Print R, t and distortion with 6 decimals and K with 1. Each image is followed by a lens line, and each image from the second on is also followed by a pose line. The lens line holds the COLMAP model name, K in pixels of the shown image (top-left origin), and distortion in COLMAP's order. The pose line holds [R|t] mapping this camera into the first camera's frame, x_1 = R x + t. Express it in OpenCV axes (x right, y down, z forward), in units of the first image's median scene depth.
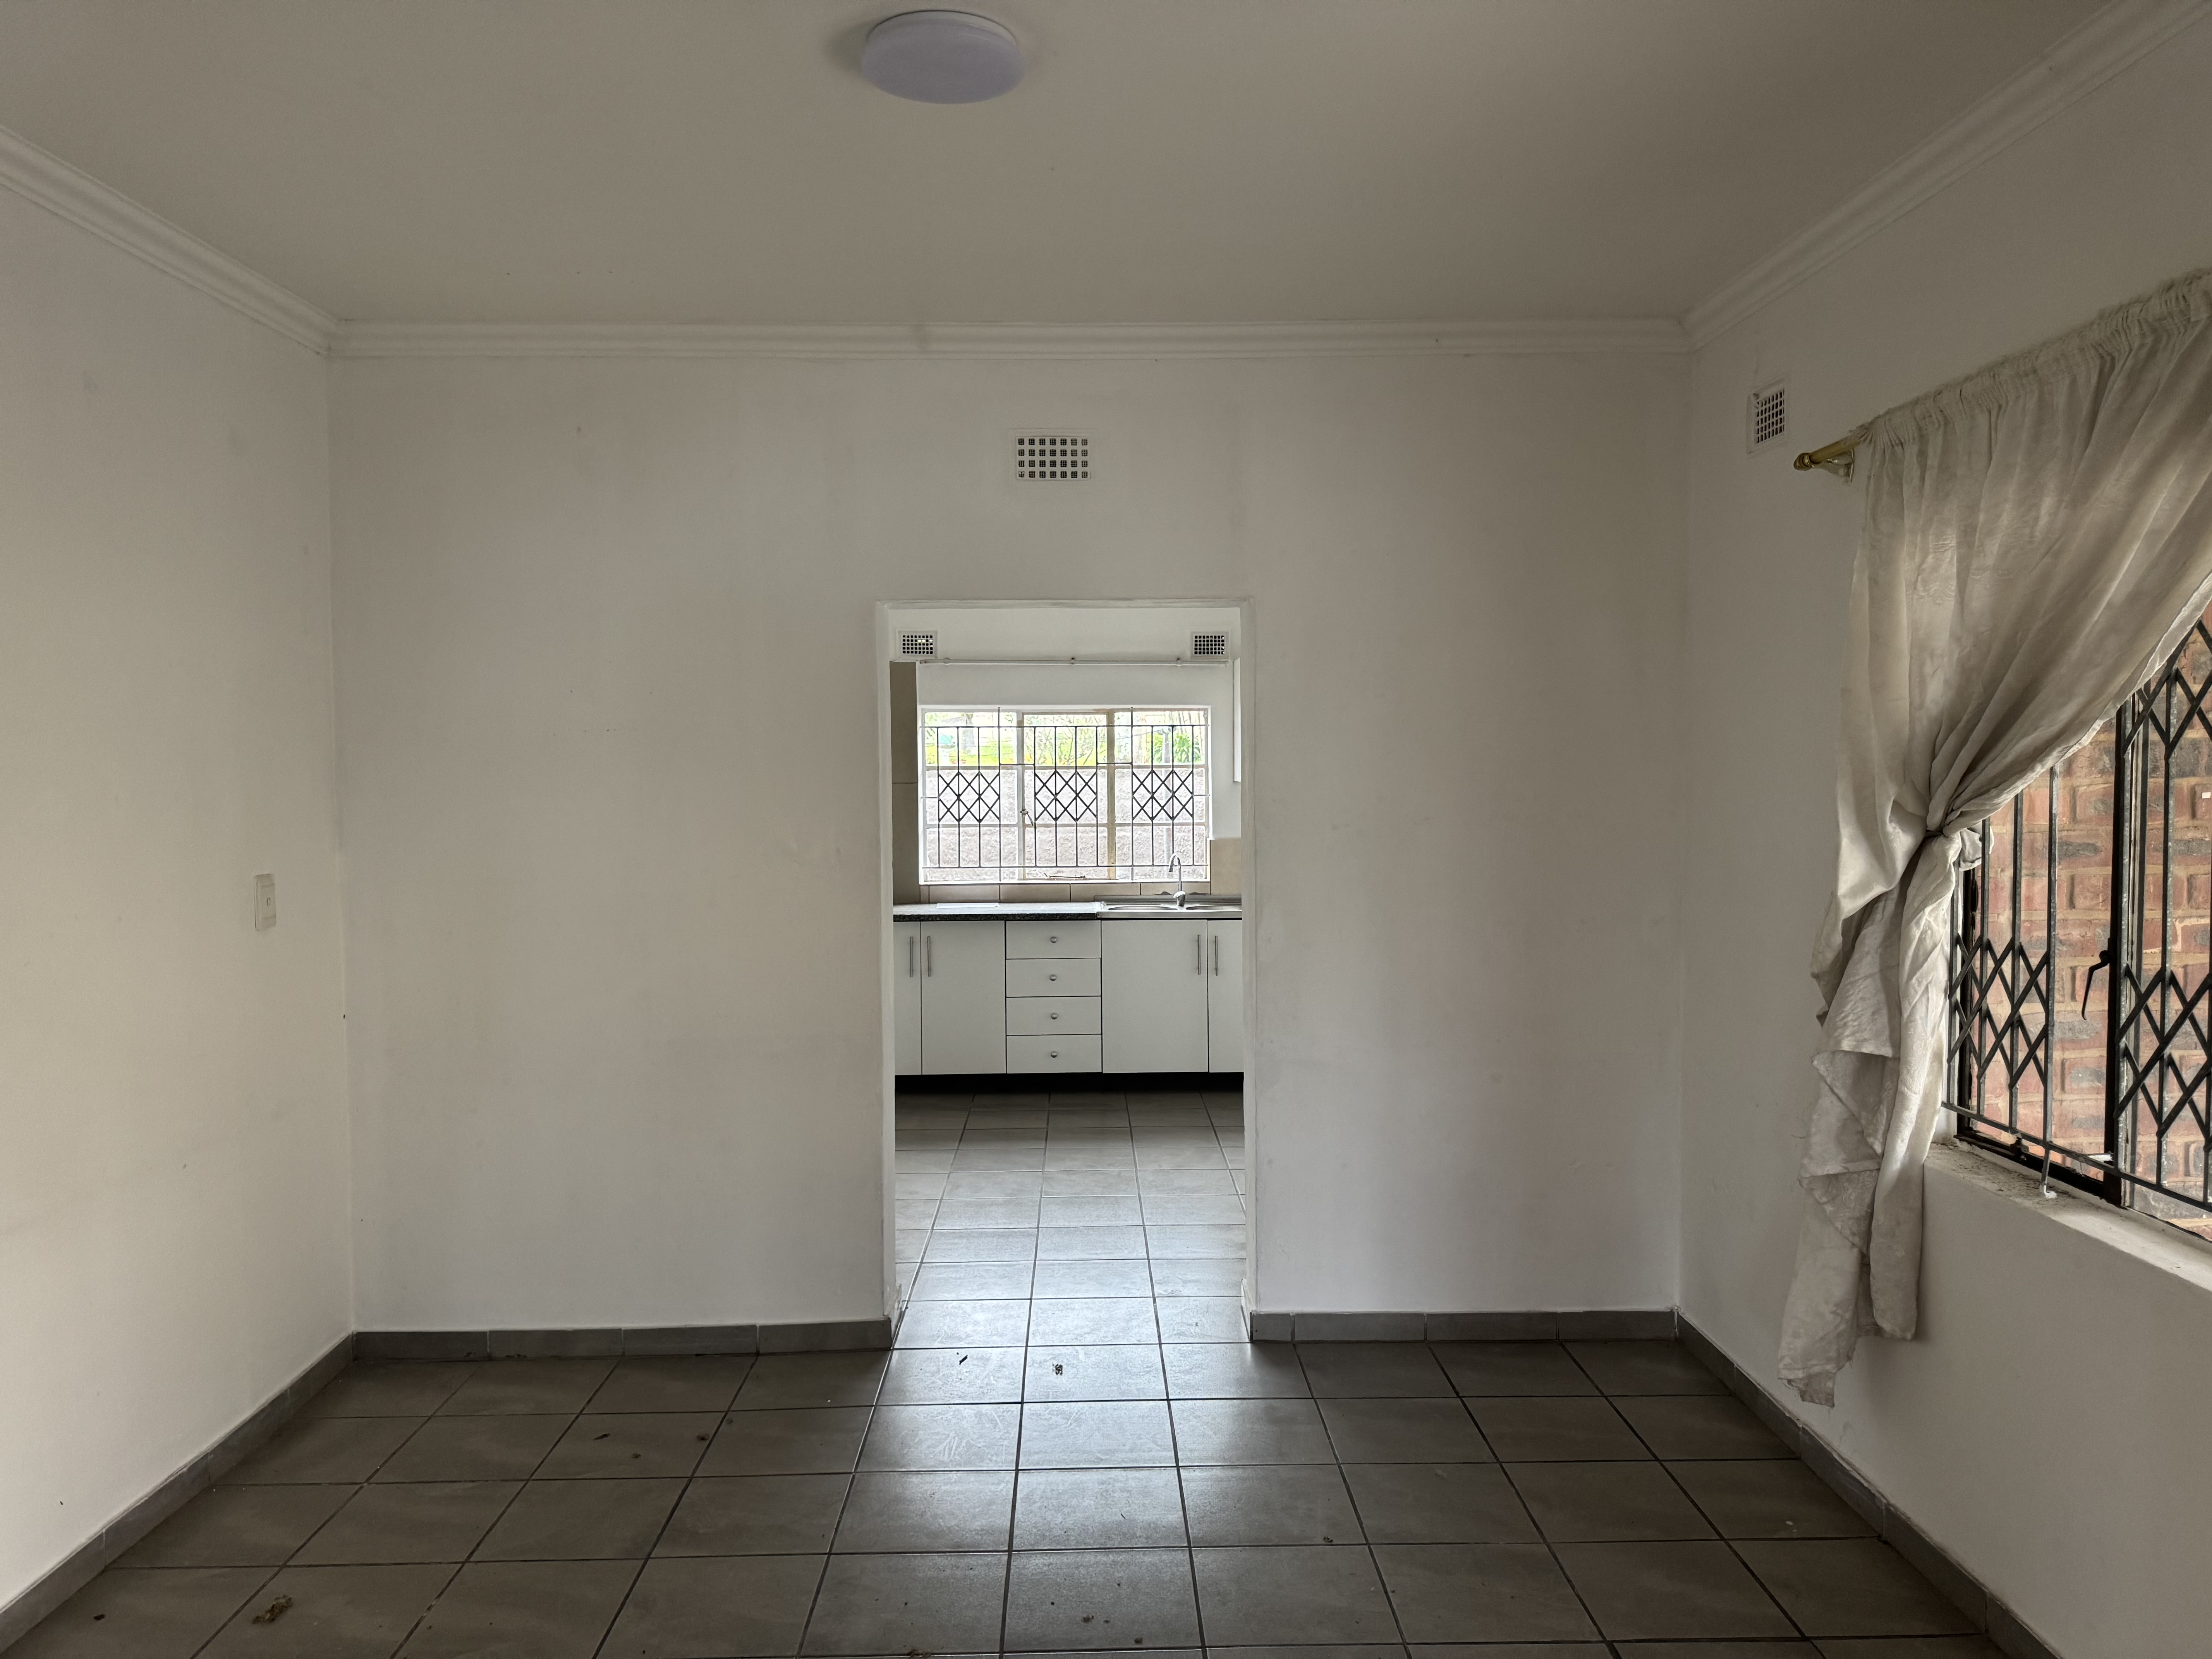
lens RADIAL K [[1569.4, 0, 1109.5], [0, 1569.4, 834.3], [0, 0, 1]] dist [0.088630, -0.082177]
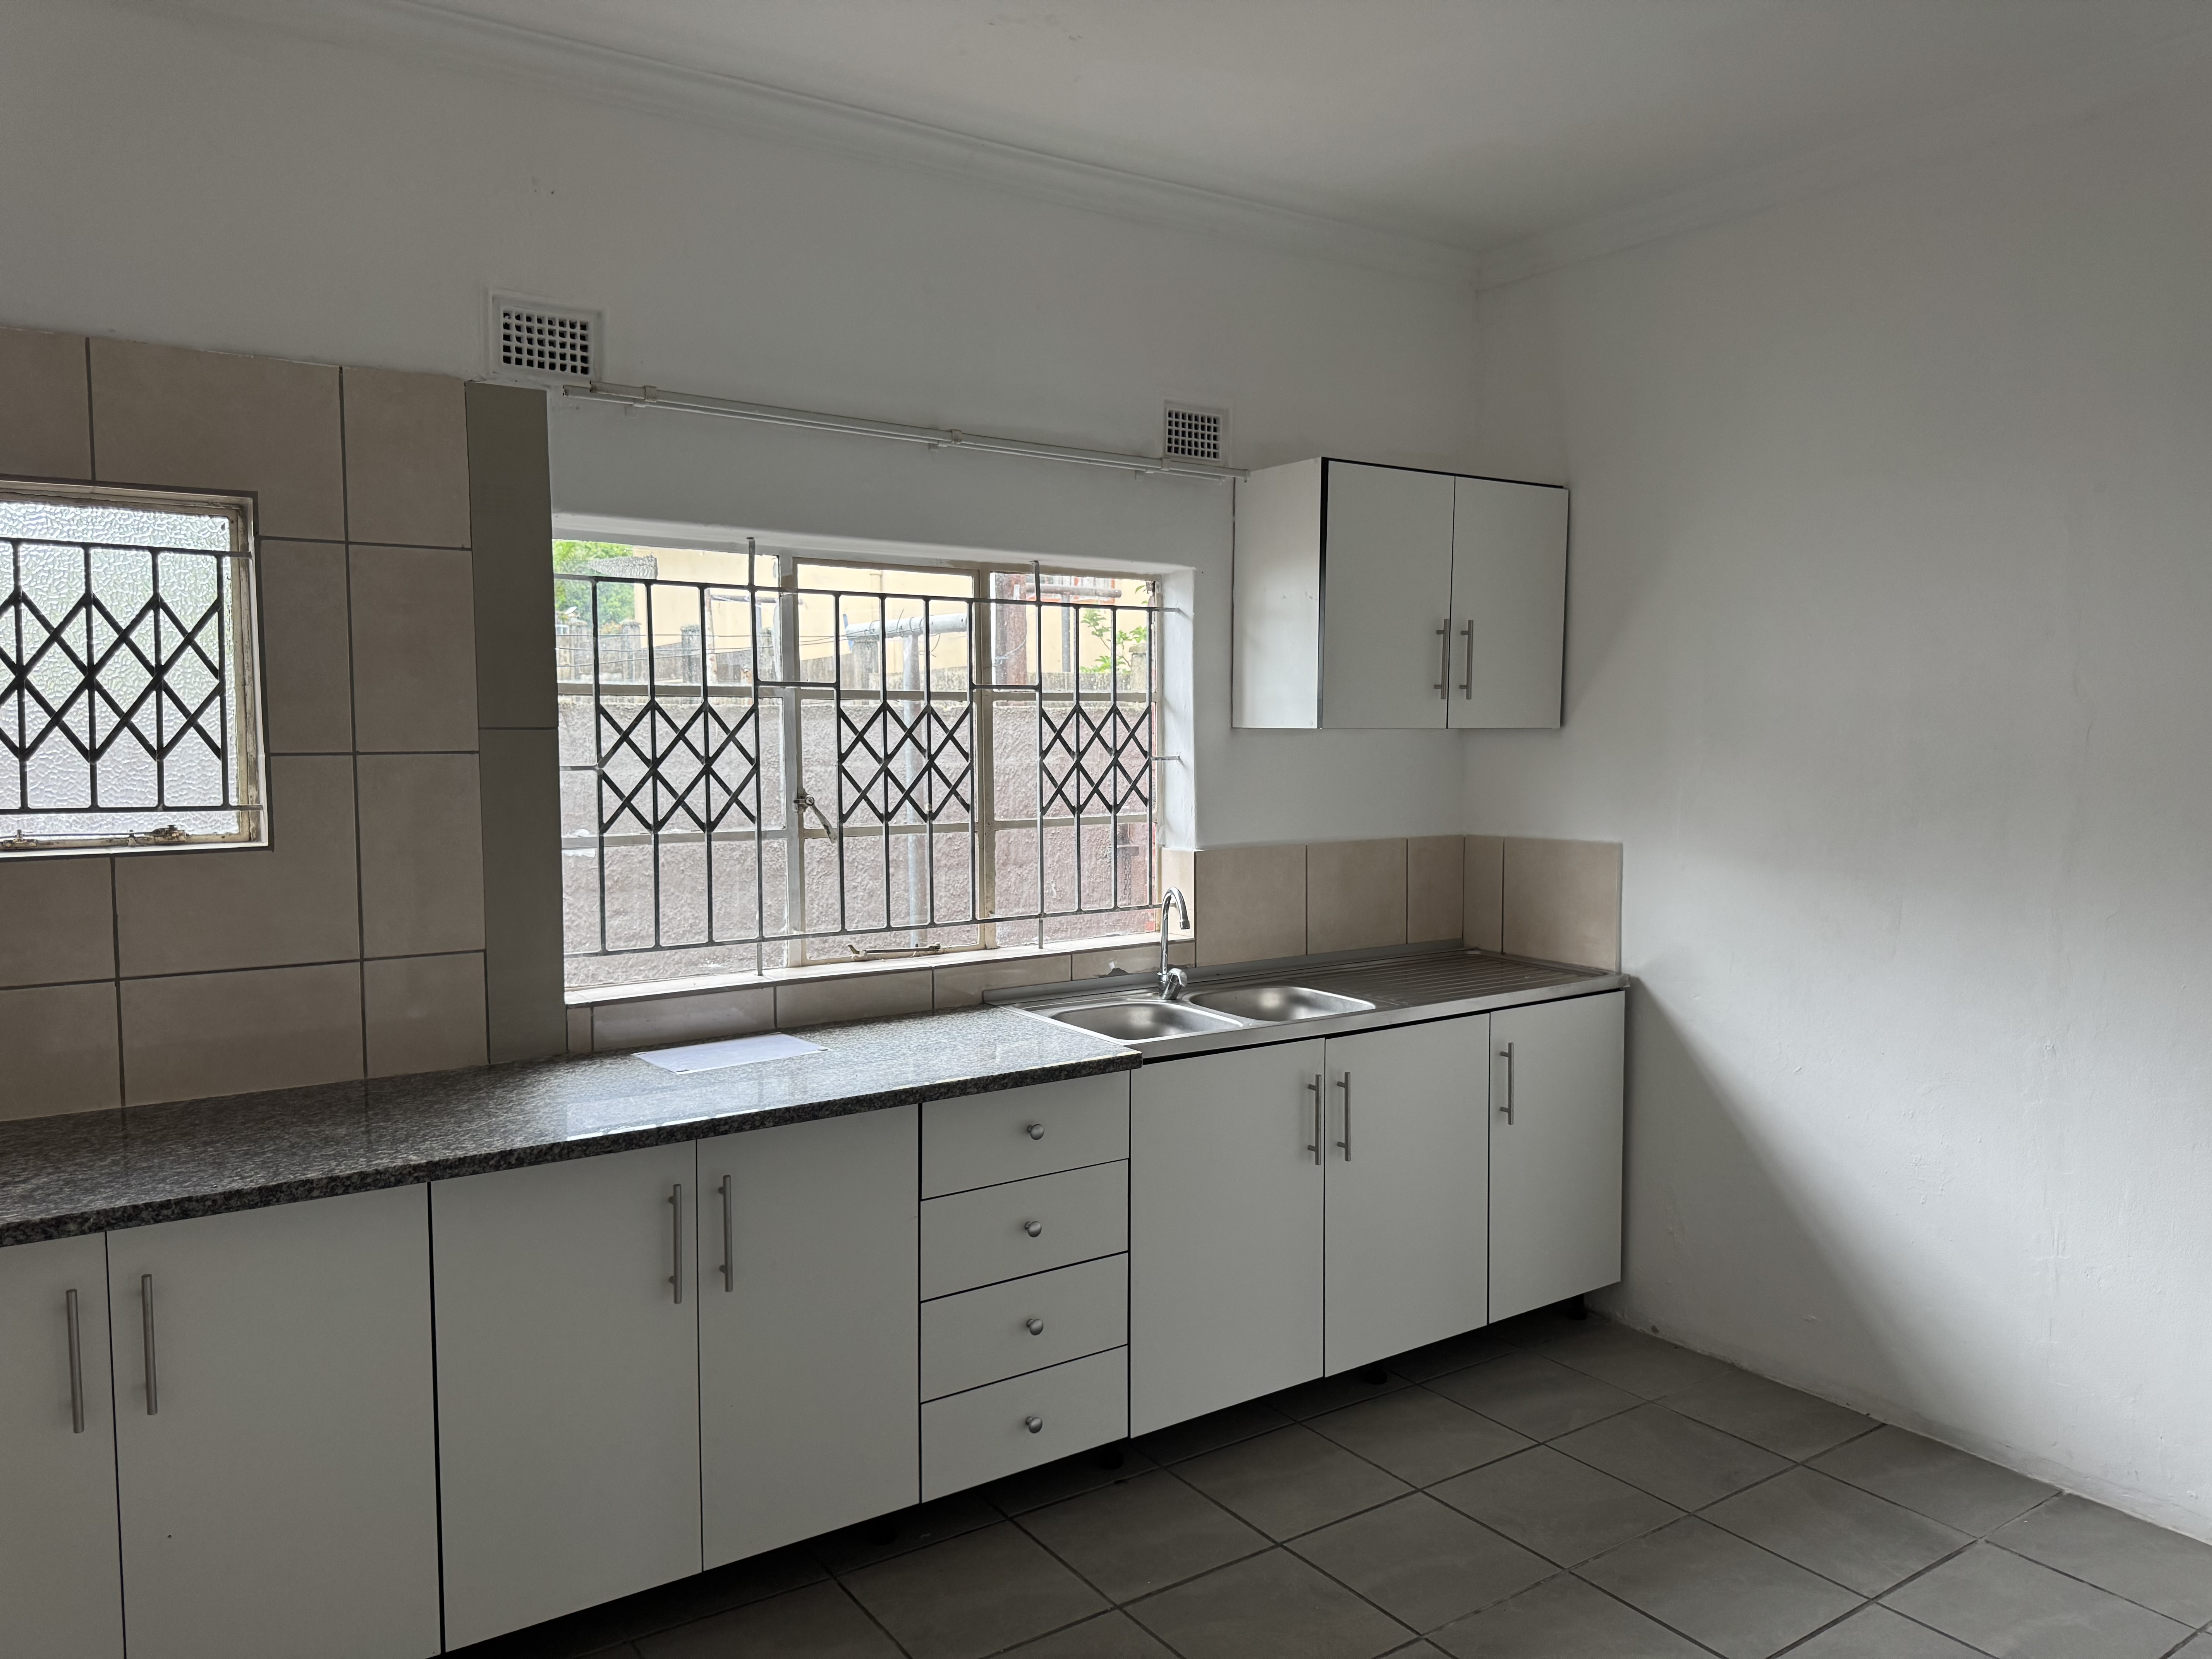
lens RADIAL K [[1569.4, 0, 1117.0], [0, 1569.4, 838.6], [0, 0, 1]] dist [0.088630, -0.082177]
pose [[0.835085, -0.034736, 0.549024, -0.214339], [0.015901, 0.999112, 0.039027, -0.019502], [-0.549891, -0.023861, 0.834895, 0.614293]]
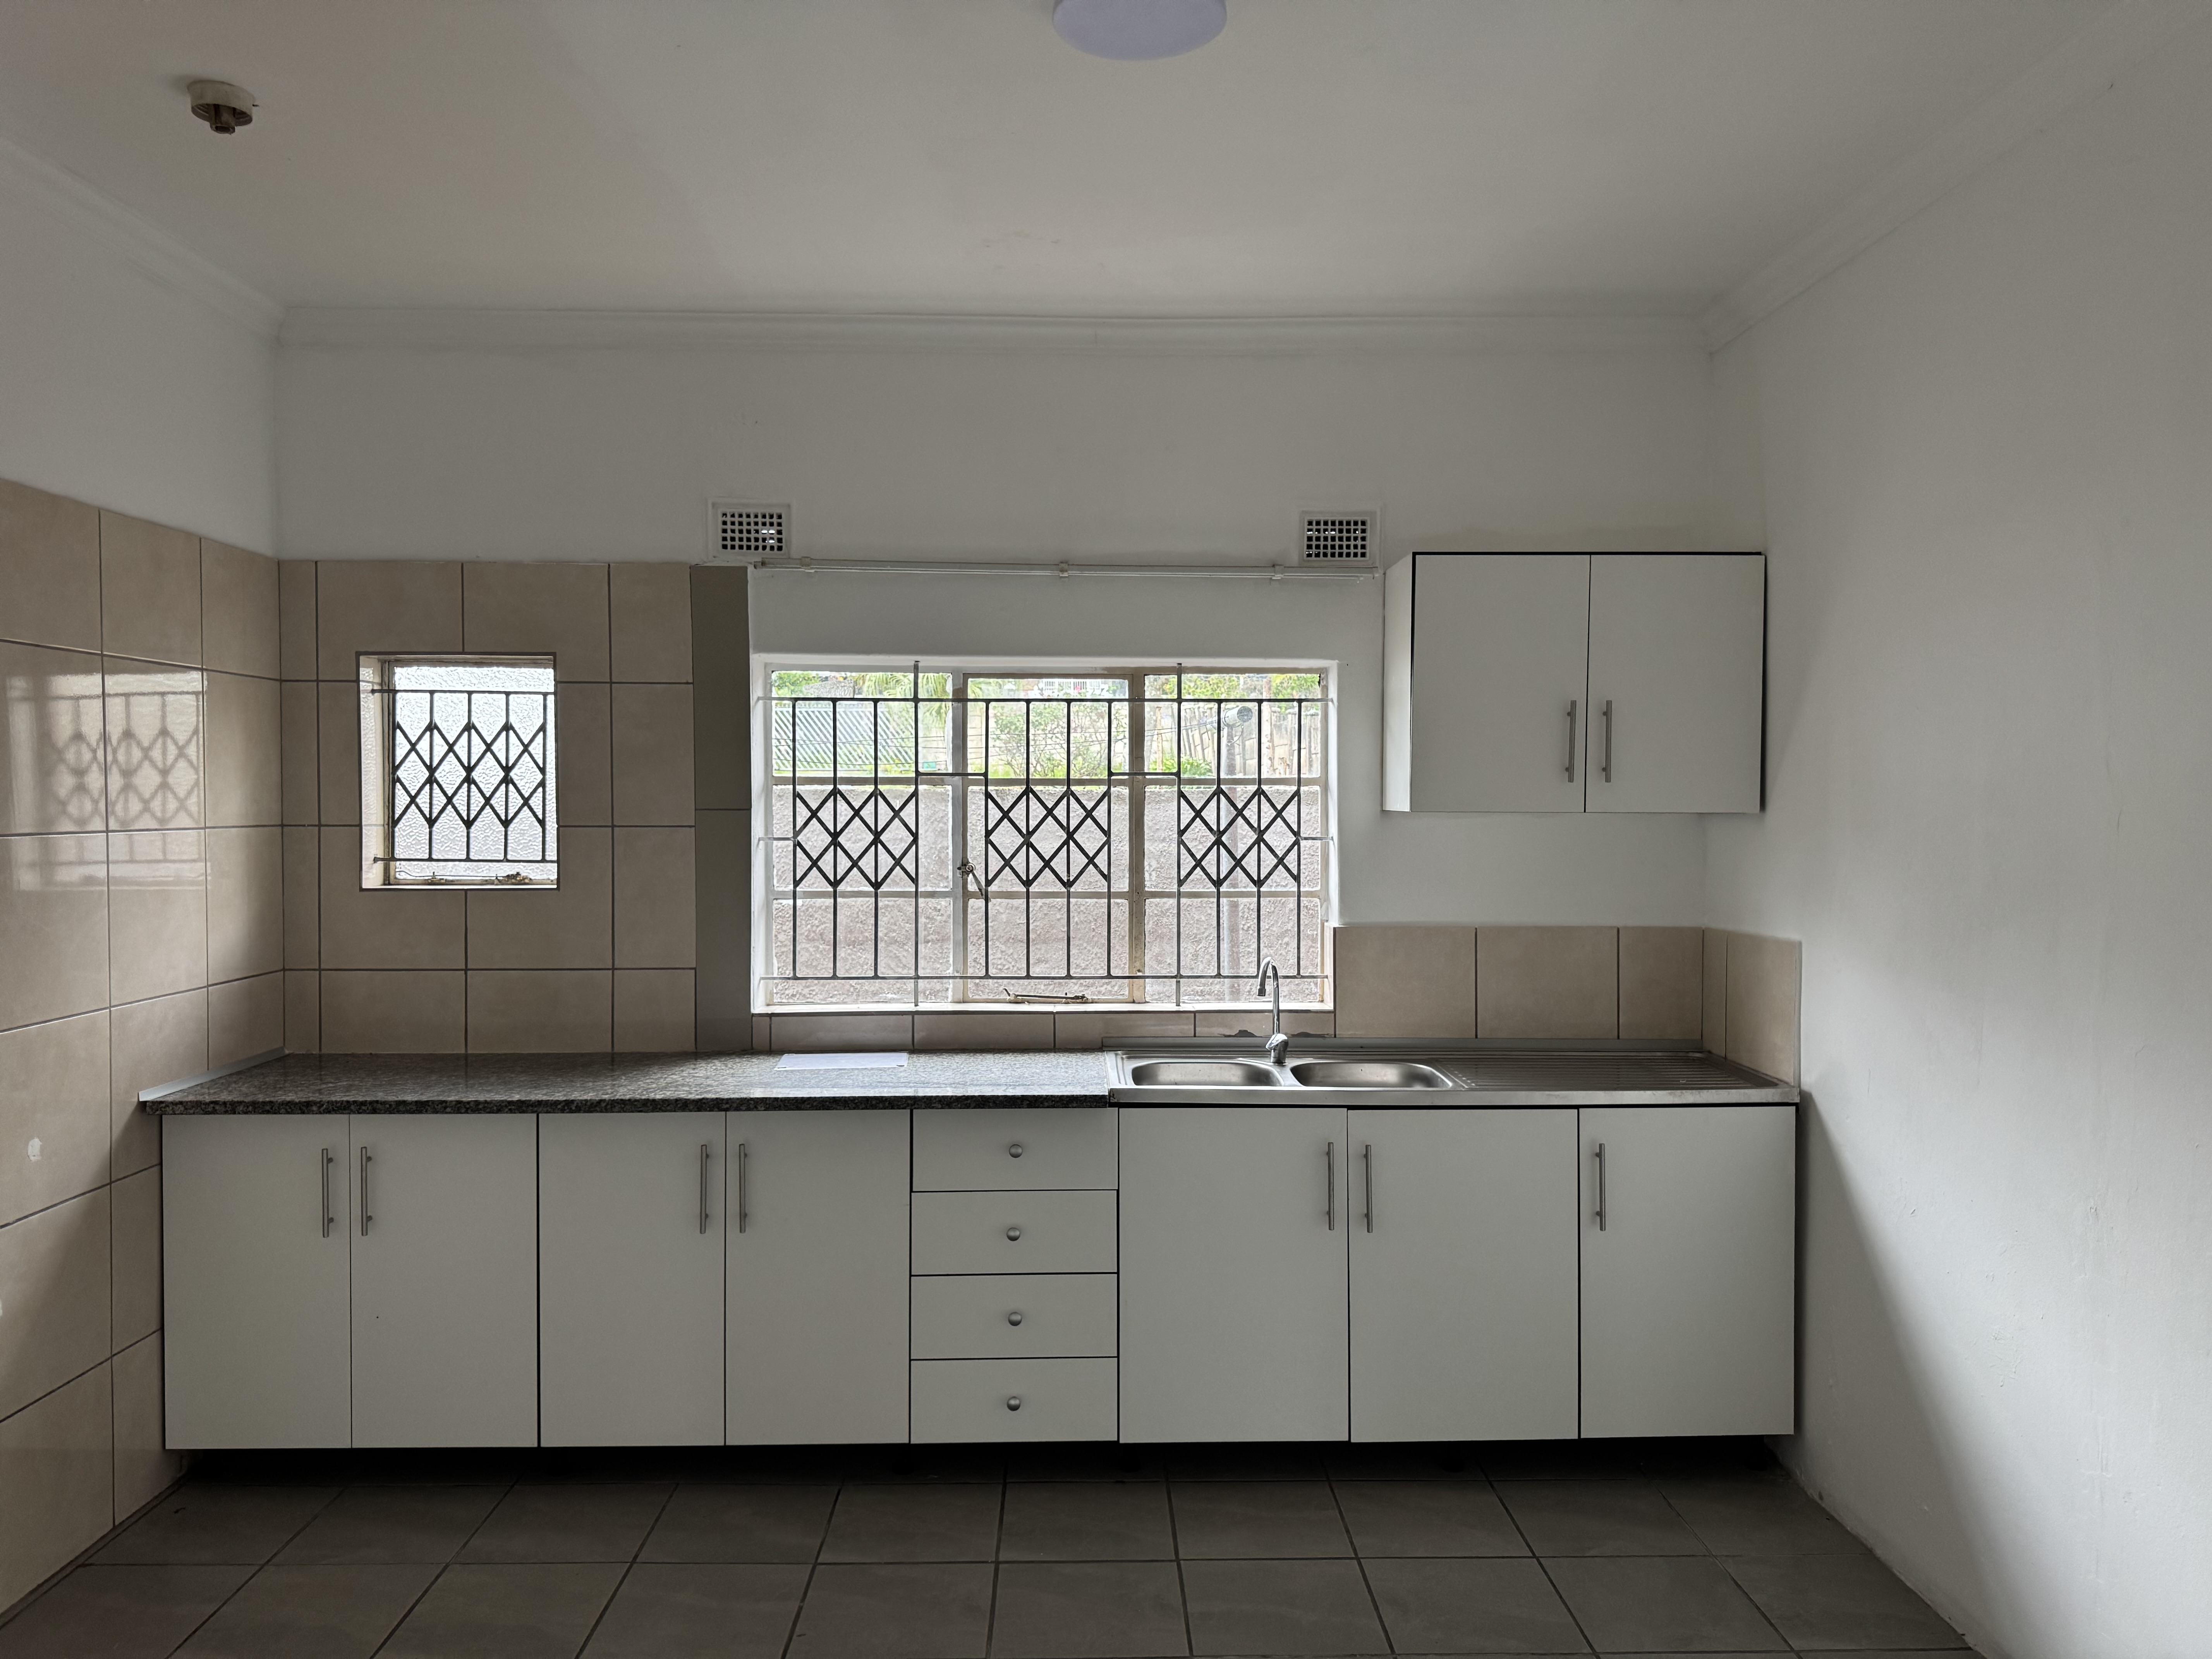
lens RADIAL K [[1569.4, 0, 1119.6], [0, 1569.4, 832.7], [0, 0, 1]] dist [0.088630, -0.082177]
pose [[0.999947, 0.008036, 0.006394, -0.008008], [-0.007929, 0.999831, -0.016612, -0.017801], [-0.006527, 0.016560, 0.999842, 0.495416]]
